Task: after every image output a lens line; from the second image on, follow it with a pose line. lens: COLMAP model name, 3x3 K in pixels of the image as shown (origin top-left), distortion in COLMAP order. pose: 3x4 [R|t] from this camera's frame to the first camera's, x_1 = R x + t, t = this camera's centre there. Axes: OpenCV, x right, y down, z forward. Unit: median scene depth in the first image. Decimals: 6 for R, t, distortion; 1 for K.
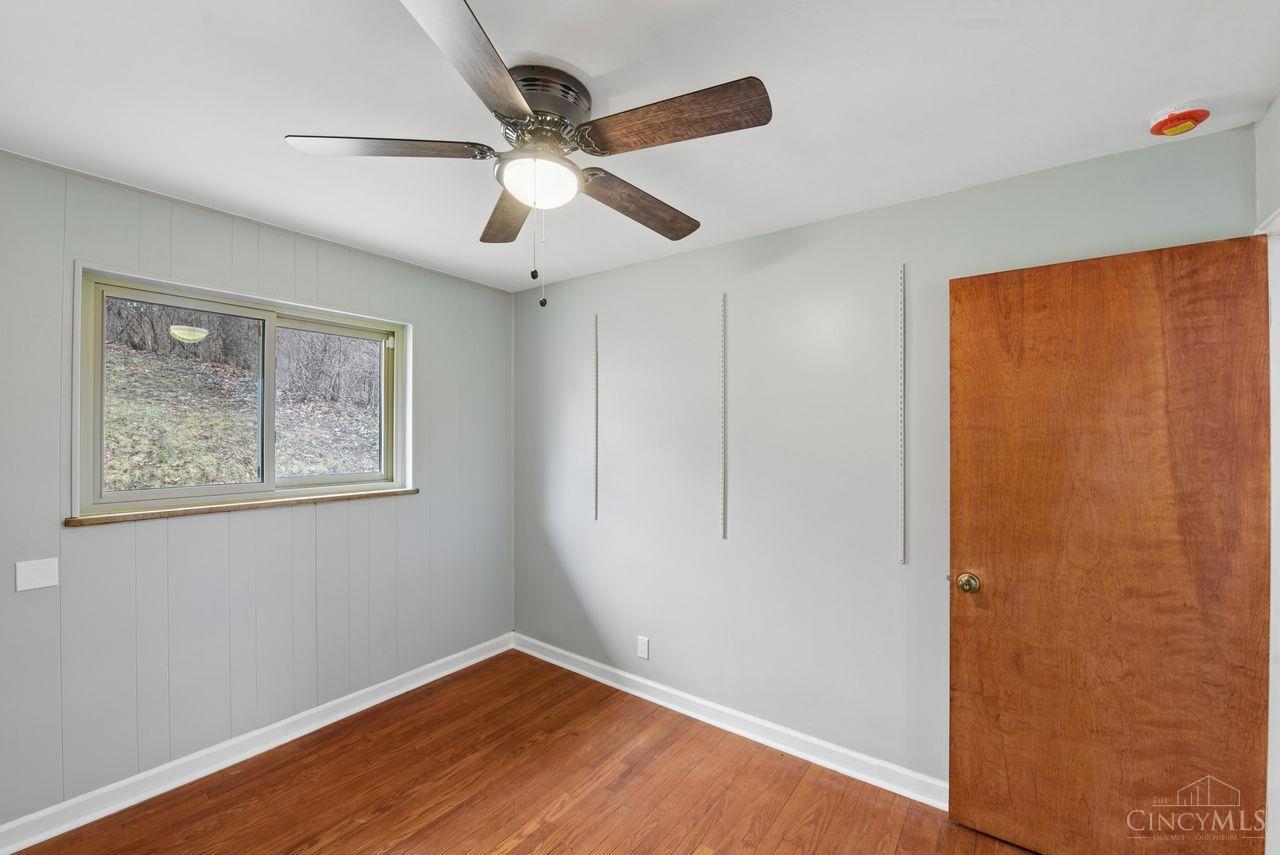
lens RADIAL K [[512.1, 0, 642.1], [0, 512.1, 436.7], [0, 0, 1]] dist [-0.030468, -0.000073]
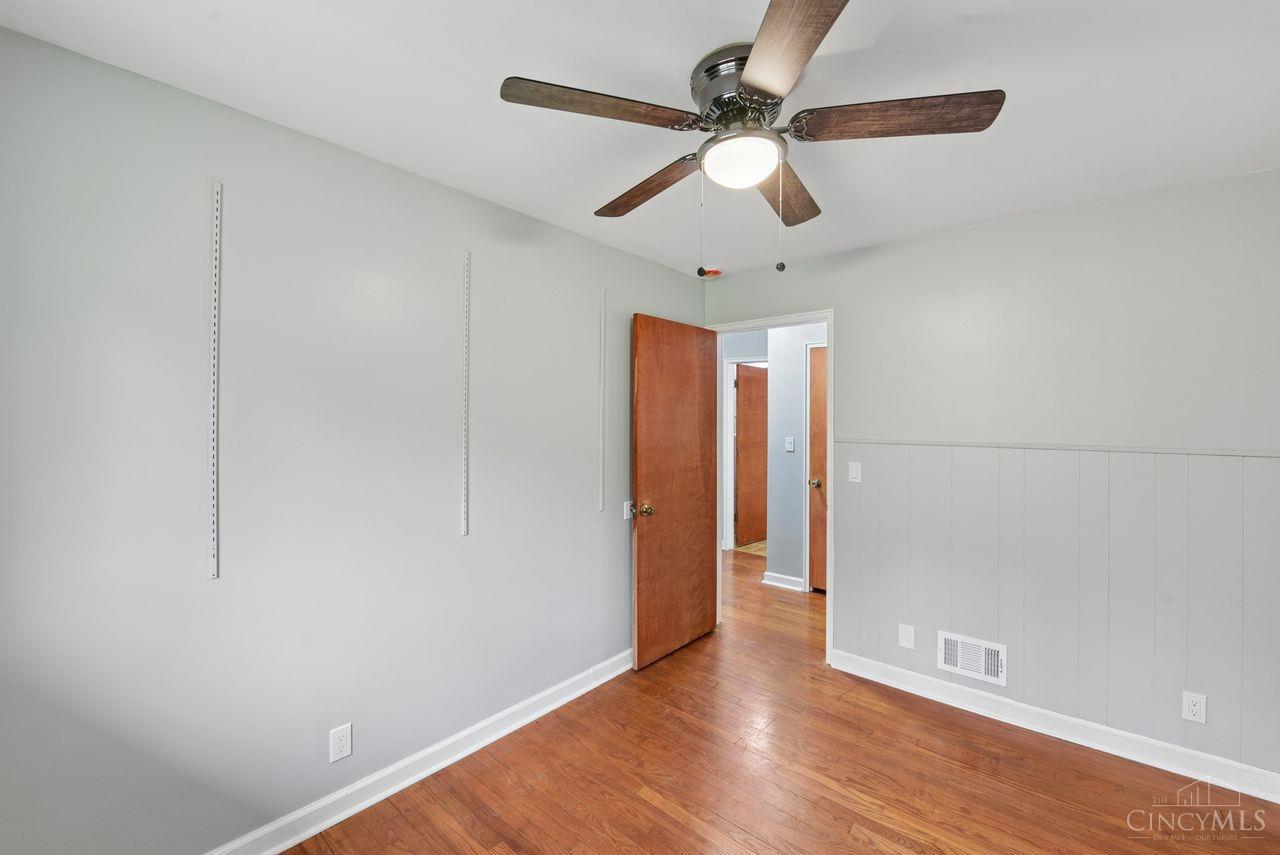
lens RADIAL K [[517.8, 0, 653.1], [0, 517.8, 419.2], [0, 0, 1]] dist [-0.016630, -0.000118]
pose [[0.066002, -0.007855, 0.997789, -0.971483], [-0.002562, 0.999964, 0.008042, -0.005684], [-0.997816, -0.003088, 0.065980, 0.883931]]
